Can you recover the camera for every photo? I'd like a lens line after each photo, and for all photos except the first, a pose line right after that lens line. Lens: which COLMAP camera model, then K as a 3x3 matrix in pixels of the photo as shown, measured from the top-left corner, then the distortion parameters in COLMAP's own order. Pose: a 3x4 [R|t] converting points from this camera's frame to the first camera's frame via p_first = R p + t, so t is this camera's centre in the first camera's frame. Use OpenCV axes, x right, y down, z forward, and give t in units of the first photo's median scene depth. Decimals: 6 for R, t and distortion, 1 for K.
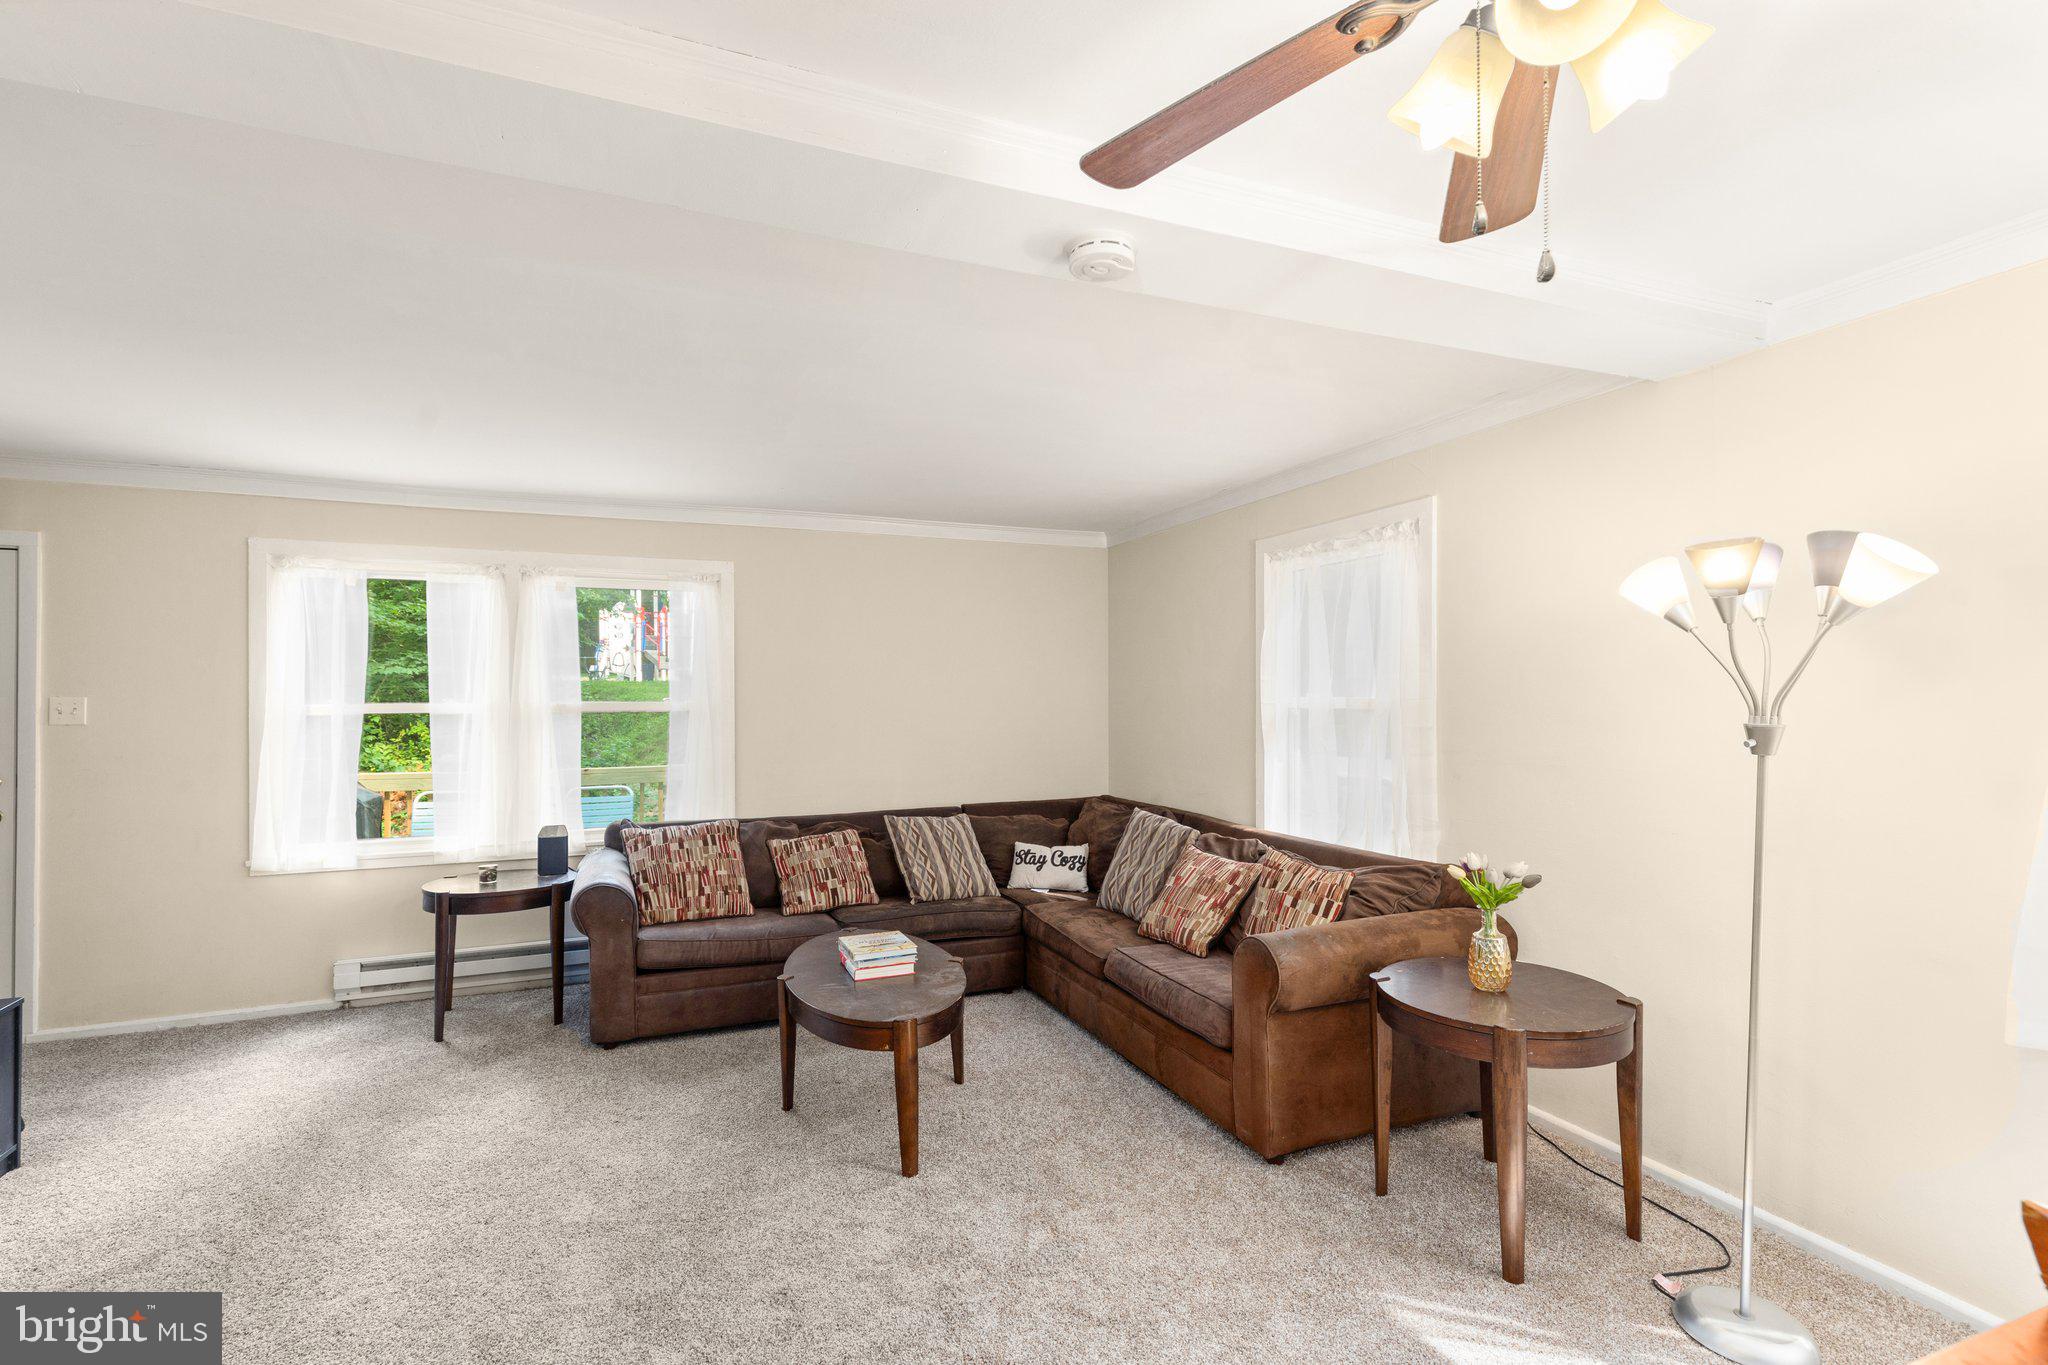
lens RADIAL K [[948.7, 0, 1024.0], [0, 948.7, 682.5], [0, 0, 1]] dist [0.002293, -0.000068]
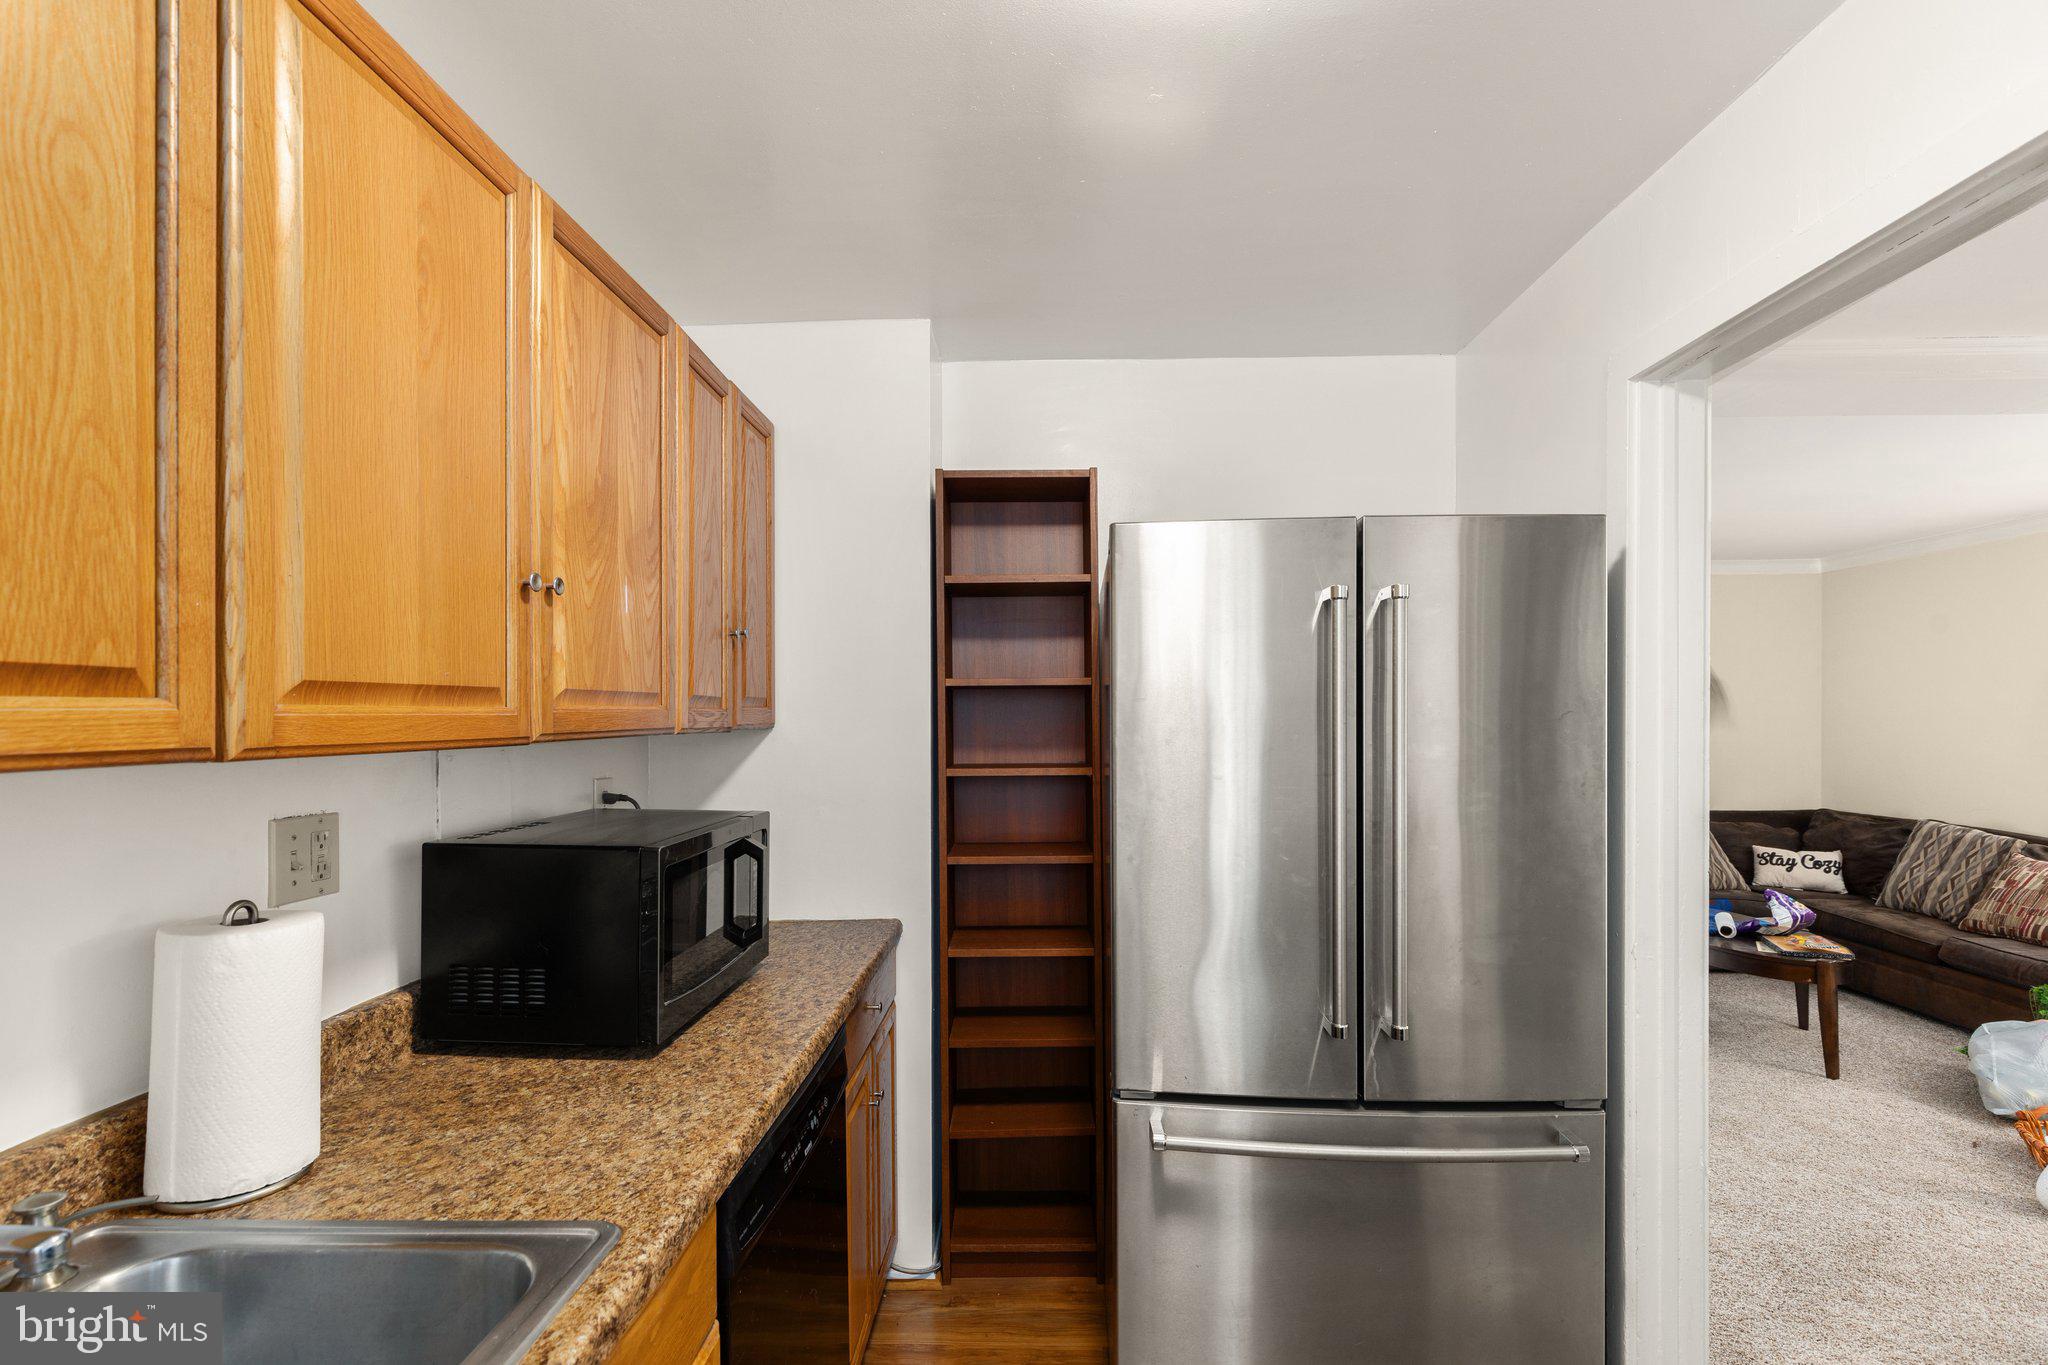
lens RADIAL K [[924.2, 0, 1017.3], [0, 924.2, 710.6], [0, 0, 1]] dist [0.002871, 0.000180]
pose [[0.905879, 0.000384, -0.423535, -0.374718], [0.003964, 0.999948, 0.009384, -0.005021], [0.423517, -0.010180, 0.905831, -0.400758]]
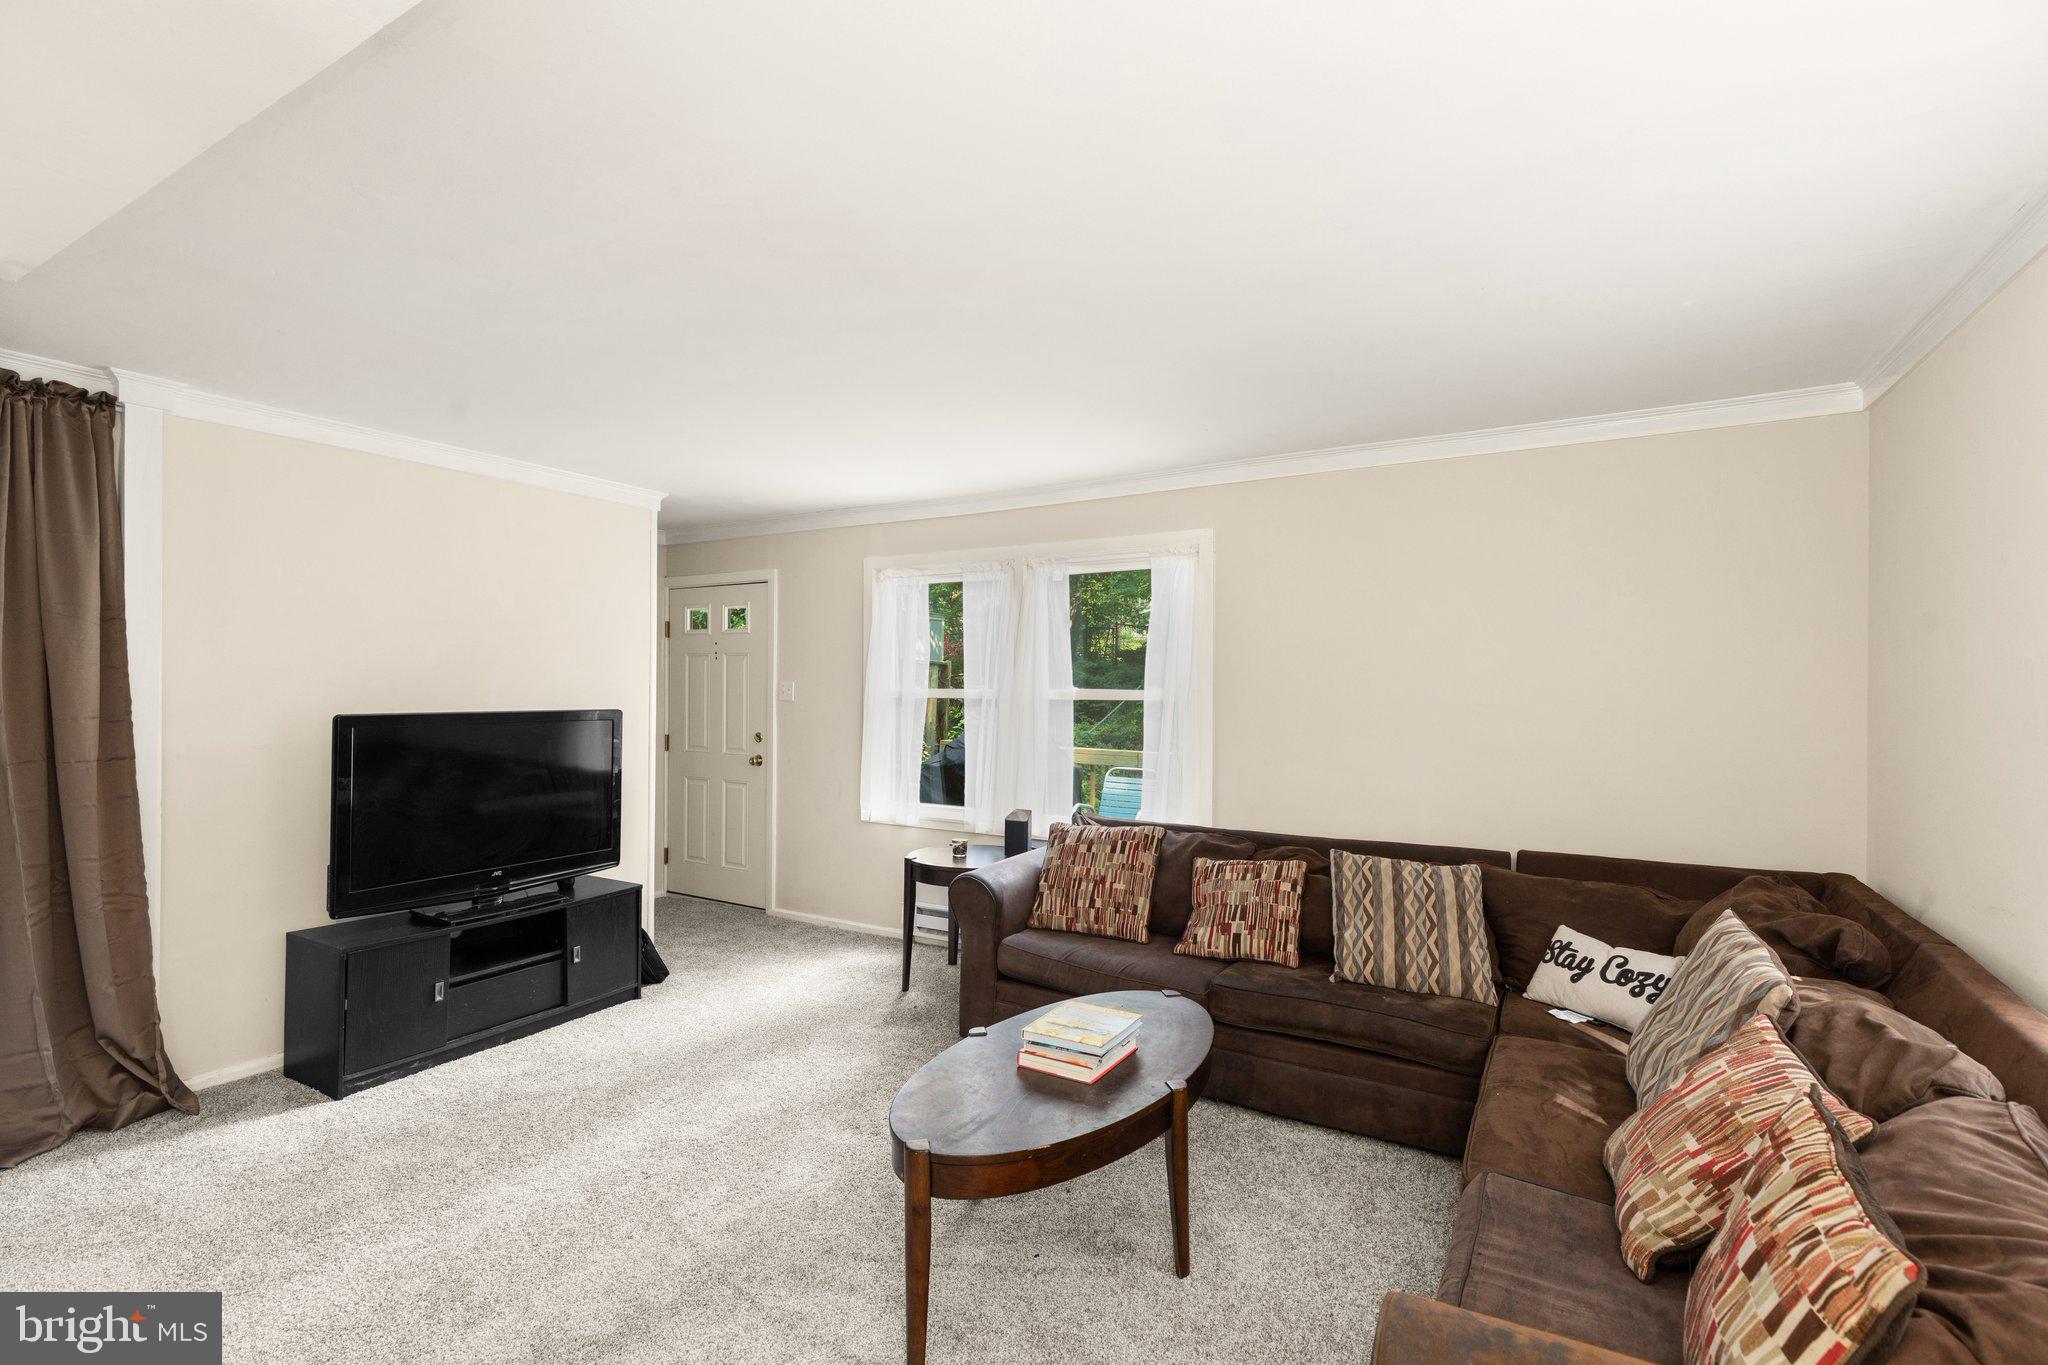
lens RADIAL K [[916.2, 0, 1024.0], [0, 916.2, 682.5], [0, 0, 1]] dist [0.008510, -0.000527]
pose [[0.597764, 0.005681, -0.801652, 0.292342], [0.005686, 0.999920, 0.011327, 0.003214], [0.801652, -0.011329, 0.597684, 0.415793]]
